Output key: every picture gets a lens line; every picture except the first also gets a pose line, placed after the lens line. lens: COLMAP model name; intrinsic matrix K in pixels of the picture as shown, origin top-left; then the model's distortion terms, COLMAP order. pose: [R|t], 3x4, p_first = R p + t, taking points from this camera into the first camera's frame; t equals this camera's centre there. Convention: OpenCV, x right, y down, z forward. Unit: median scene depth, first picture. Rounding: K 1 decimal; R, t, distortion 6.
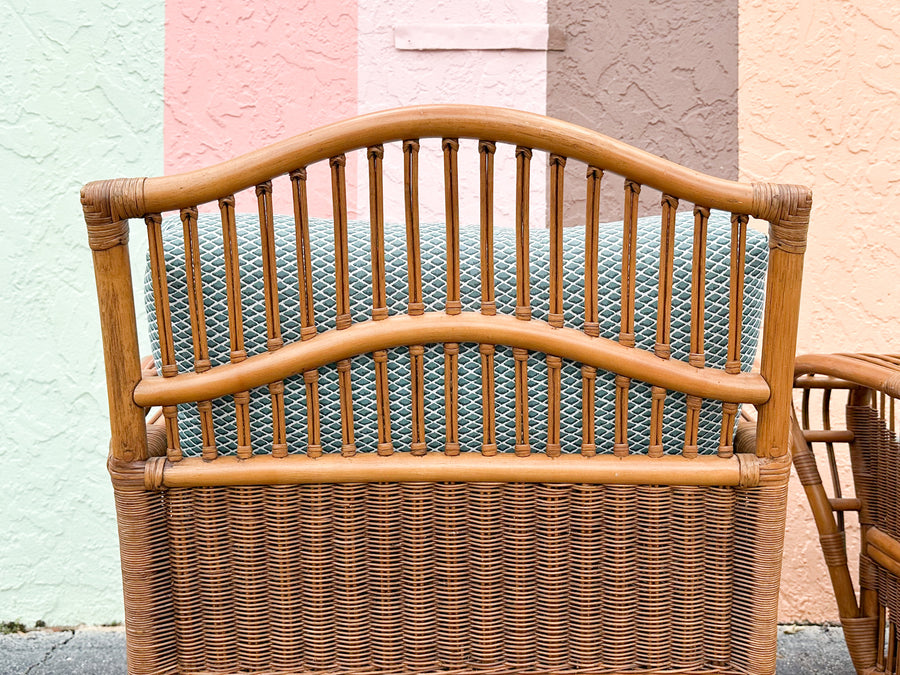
lens RADIAL K [[904.8, 0, 447.6], [0, 904.8, 268.5], [0, 0, 1]] dist [0.156068, -0.309996]
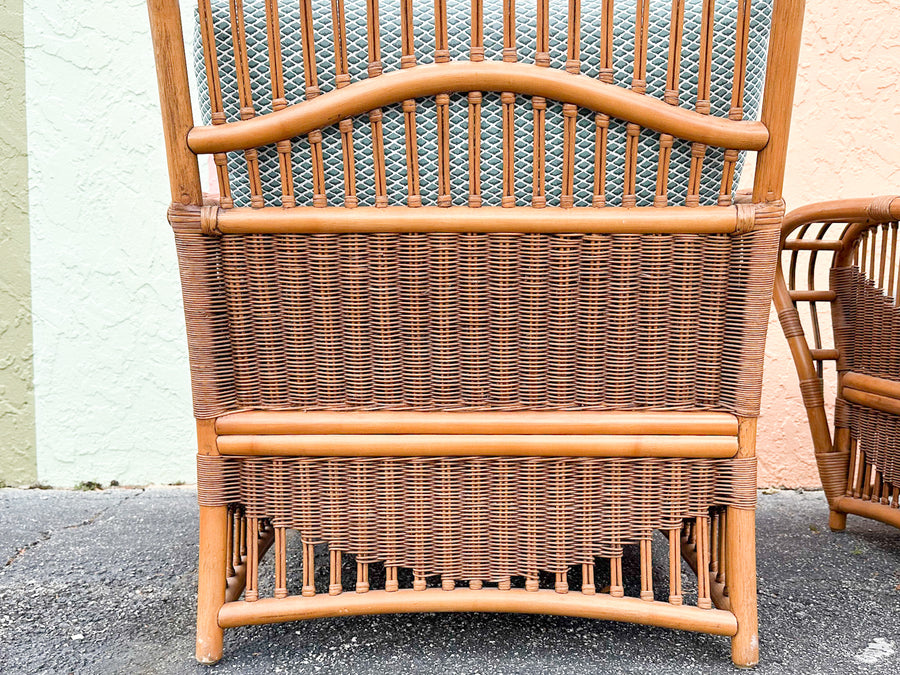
lens RADIAL K [[809.8, 0, 440.9], [0, 809.8, 387.9], [0, 0, 1]] dist [0.137230, -0.259255]
pose [[0.999641, 0.001992, -0.026708, -0.009174], [0.000941, 0.994000, 0.109379, 0.309064], [0.026766, -0.109365, 0.993641, -0.009387]]
